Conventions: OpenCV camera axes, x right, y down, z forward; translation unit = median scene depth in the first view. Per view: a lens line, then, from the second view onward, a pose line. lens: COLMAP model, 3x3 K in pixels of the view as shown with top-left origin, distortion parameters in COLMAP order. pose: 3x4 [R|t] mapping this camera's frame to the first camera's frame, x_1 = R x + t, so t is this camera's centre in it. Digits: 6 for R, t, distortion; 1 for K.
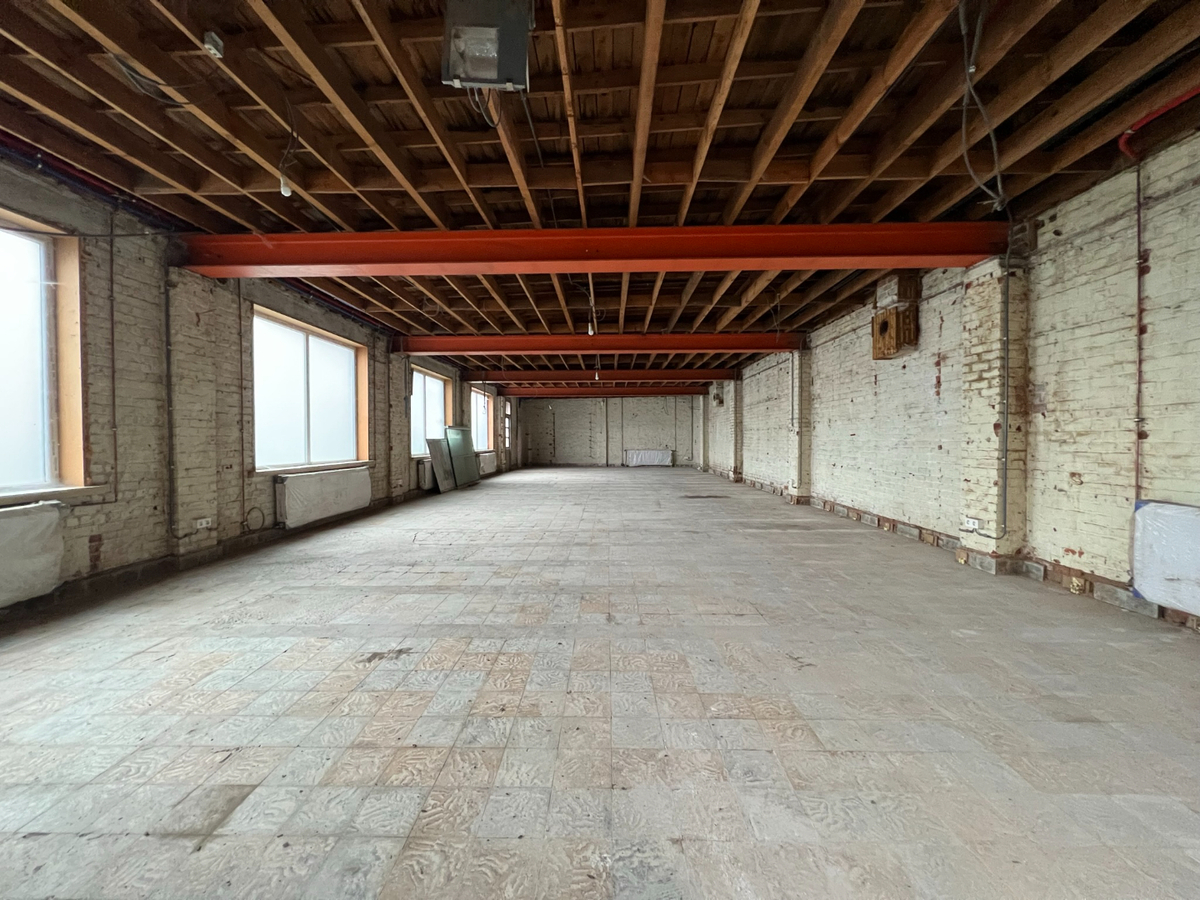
lens RADIAL K [[484.0, 0, 600.0], [0, 484.0, 450.0], [0, 0, 1]] dist [-0.000441, -0.000076]
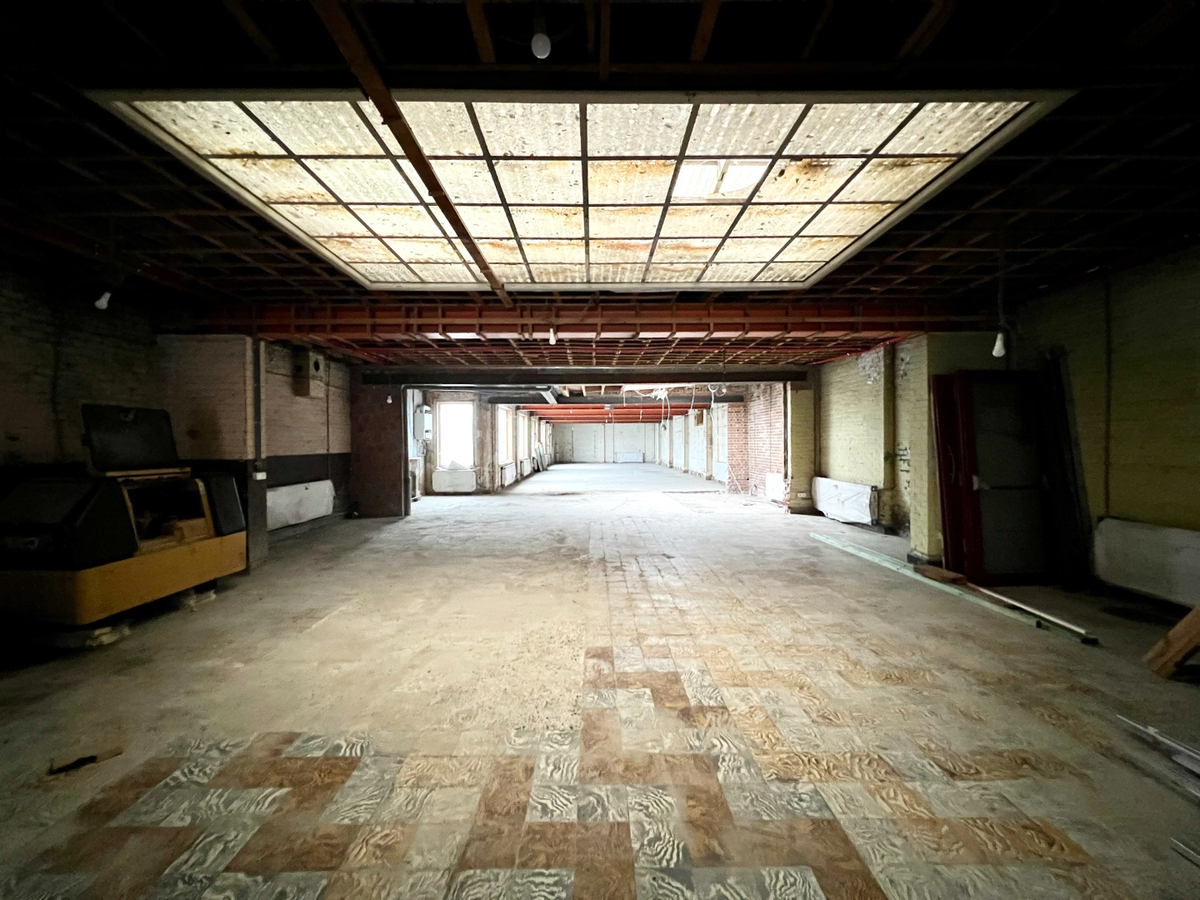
lens RADIAL K [[484.0, 0, 600.0], [0, 484.0, 450.0], [0, 0, 1]] dist [-0.000441, -0.000076]
pose [[0.999241, -0.002795, 0.038859, -0.090975], [0.003065, 0.999972, -0.006896, 0.001237], [-0.038838, 0.007010, 0.999221, -0.928311]]
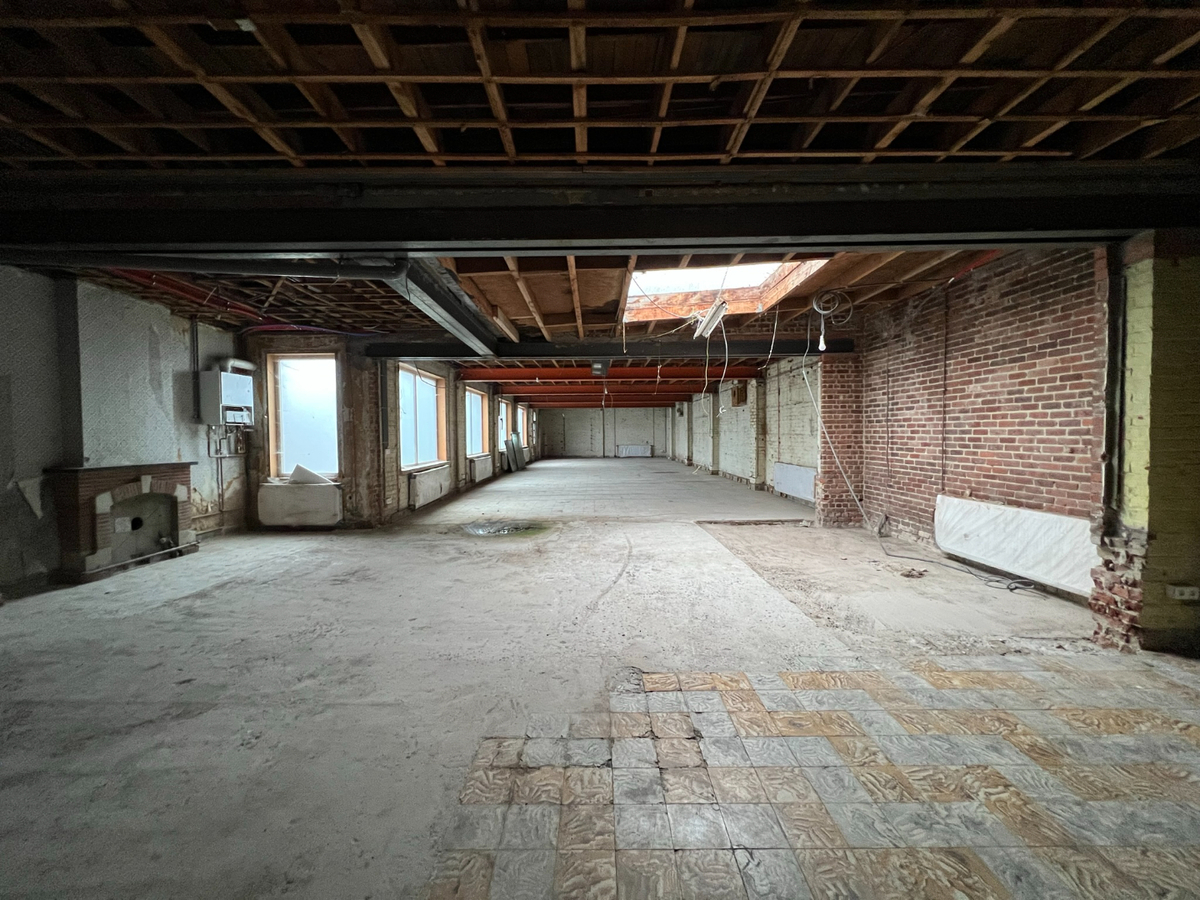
lens RADIAL K [[484.0, 0, 600.0], [0, 484.0, 450.0], [0, 0, 1]] dist [-0.000441, -0.000076]
pose [[0.999584, -0.004947, 0.028413, -0.047254], [0.004597, 0.999913, 0.012369, -0.005645], [-0.028471, -0.012233, 0.999520, -0.490046]]
